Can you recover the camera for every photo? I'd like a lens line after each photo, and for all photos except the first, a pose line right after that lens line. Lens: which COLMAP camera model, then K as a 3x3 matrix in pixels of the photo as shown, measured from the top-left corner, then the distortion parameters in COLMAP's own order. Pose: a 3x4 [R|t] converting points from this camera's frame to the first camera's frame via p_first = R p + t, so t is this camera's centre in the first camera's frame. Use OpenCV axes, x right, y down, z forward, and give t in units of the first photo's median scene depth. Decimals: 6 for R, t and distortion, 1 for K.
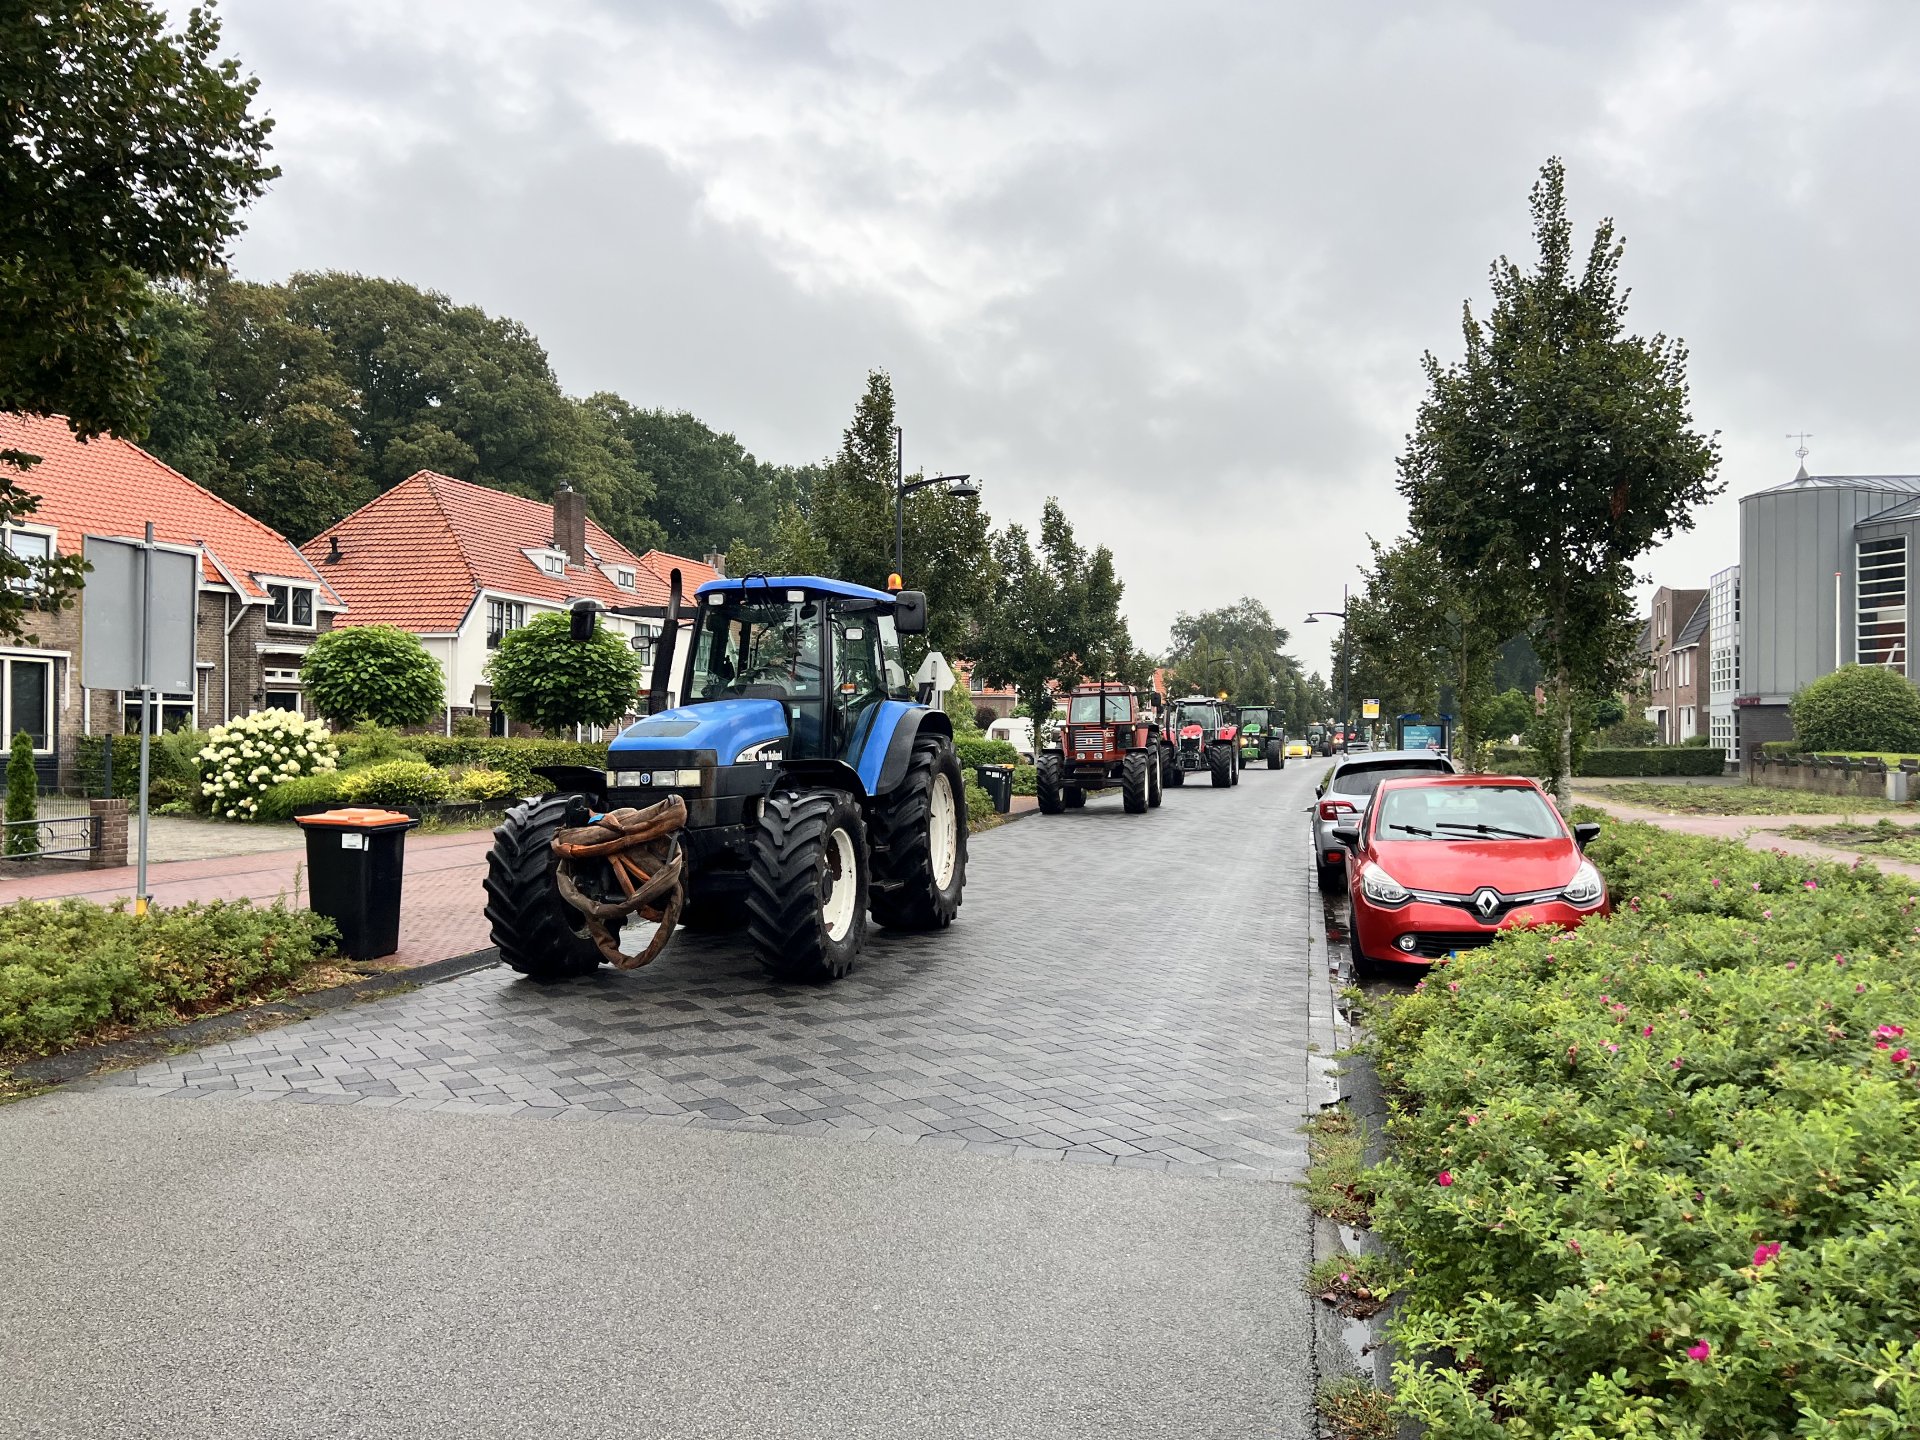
lens RADIAL K [[1417.9, 0, 957.5], [0, 1417.9, 729.7], [0, 0, 1]] dist [0.031820, -0.033265]
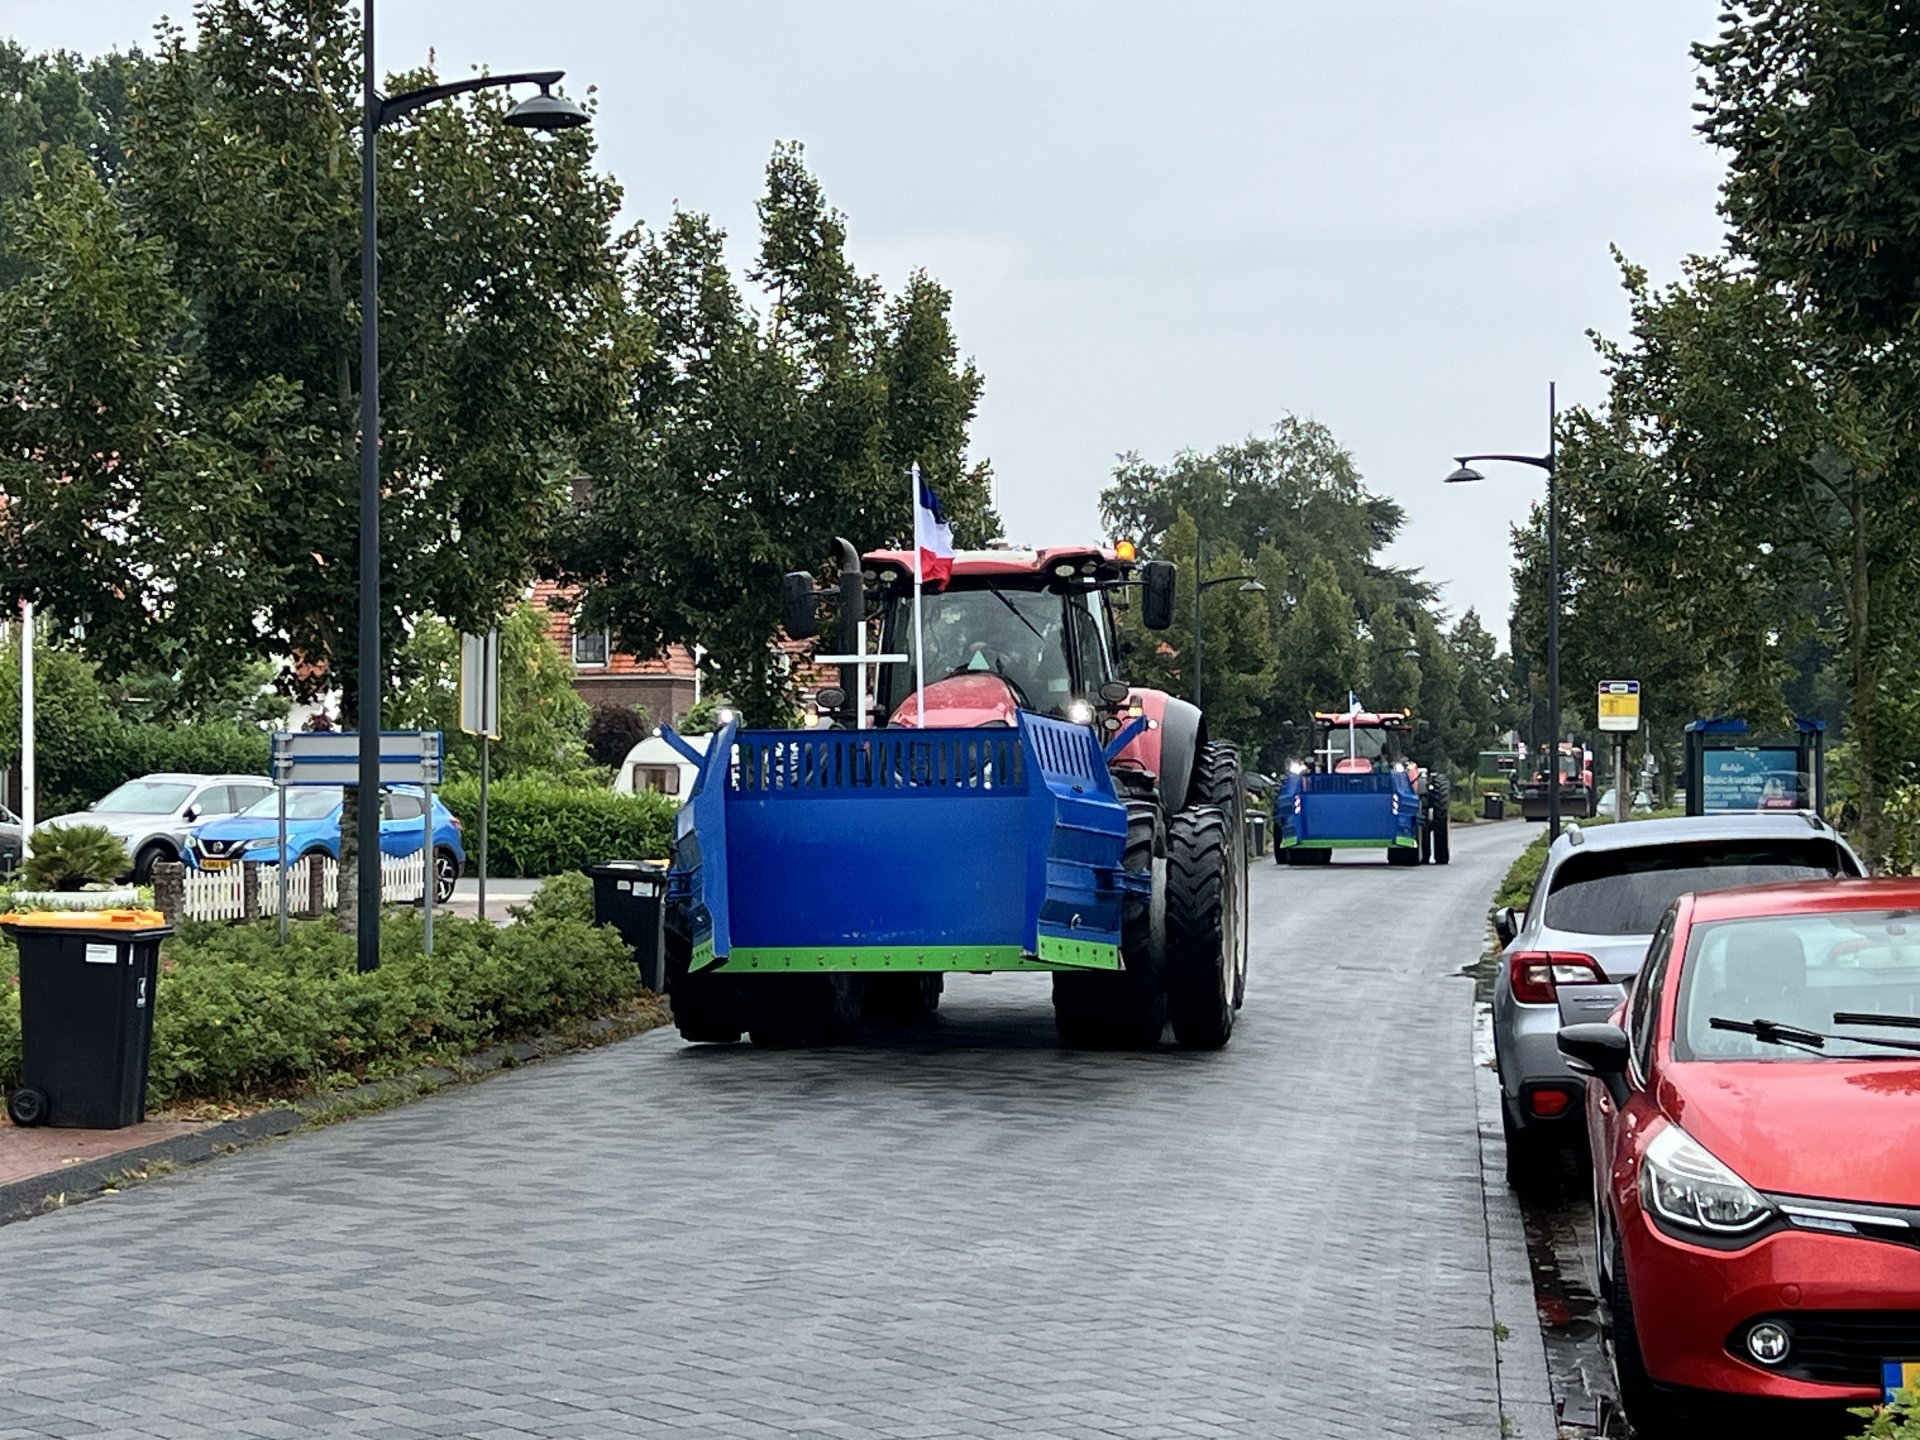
lens RADIAL K [[3744.9, 0, 955.3], [0, 3744.9, 723.7], [0, 0, 1]] dist [0.110328, 0.000000]
pose [[0.993898, -0.005636, 0.110159, 0.000885], [0.006876, 0.999917, -0.010886, -0.000039], [-0.110089, 0.011577, 0.993854, 0.021215]]
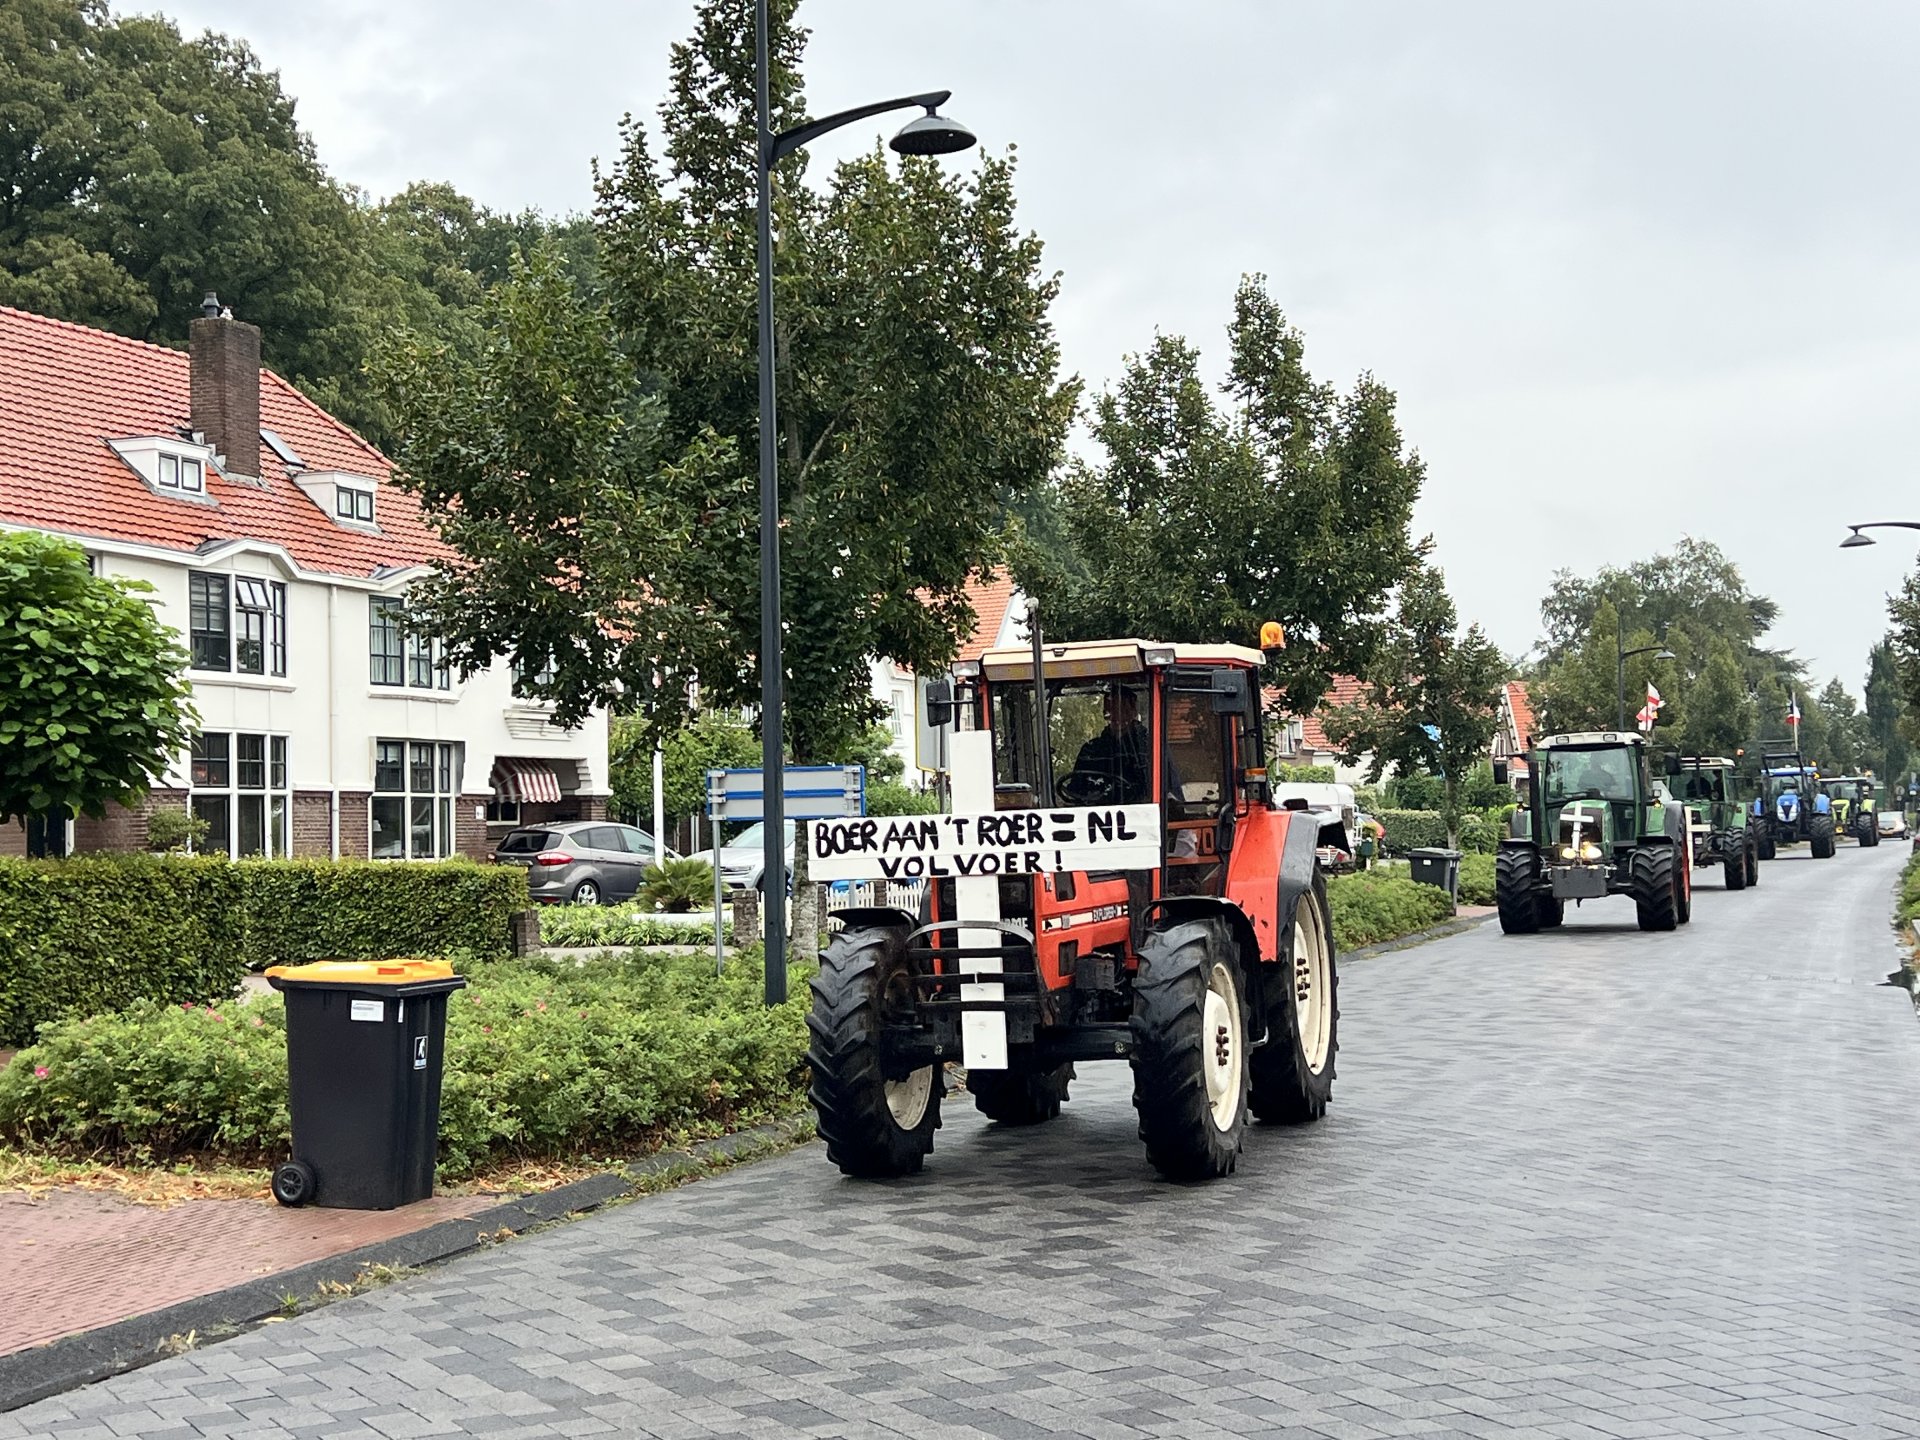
lens RADIAL K [[2579.0, 0, 945.9], [0, 2579.0, 706.9], [0, 0, 1]] dist [0.073178, 0.000000]
pose [[0.996537, -0.027735, -0.078387, 0.048479], [0.024435, 0.998787, -0.042751, 0.004400], [0.079478, 0.040688, 0.996006, 0.305115]]
